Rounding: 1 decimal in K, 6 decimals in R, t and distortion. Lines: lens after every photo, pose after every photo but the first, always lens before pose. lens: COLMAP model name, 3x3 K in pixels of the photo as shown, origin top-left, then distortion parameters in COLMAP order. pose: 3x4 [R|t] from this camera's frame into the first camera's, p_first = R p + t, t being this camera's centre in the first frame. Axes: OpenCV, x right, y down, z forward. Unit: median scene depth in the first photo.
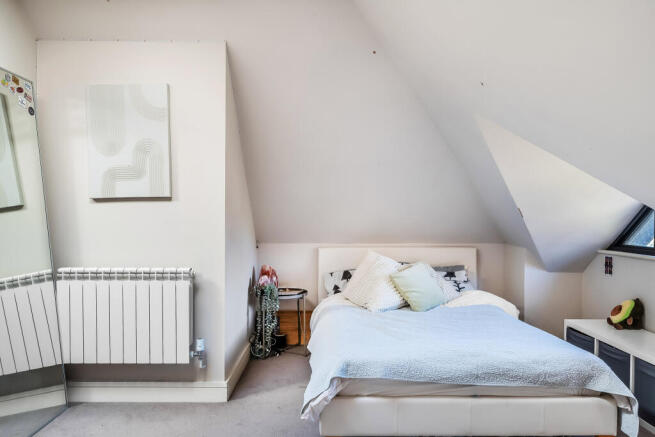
lens RADIAL K [[467.6, 0, 327.0], [0, 467.6, 219.9], [0, 0, 1]] dist [-0.005819, 0.004877]
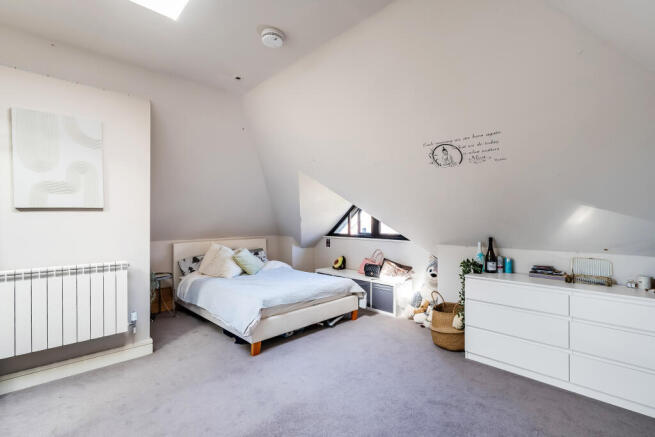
lens RADIAL K [[307.9, 0, 327.6], [0, 307.9, 218.4], [0, 0, 1]] dist [-0.000940, -0.000717]
pose [[0.713629, -0.000725, 0.700524, -0.483567], [0.010719, 0.999894, -0.009885, -0.005337], [-0.700442, 0.014563, 0.713560, -0.048436]]
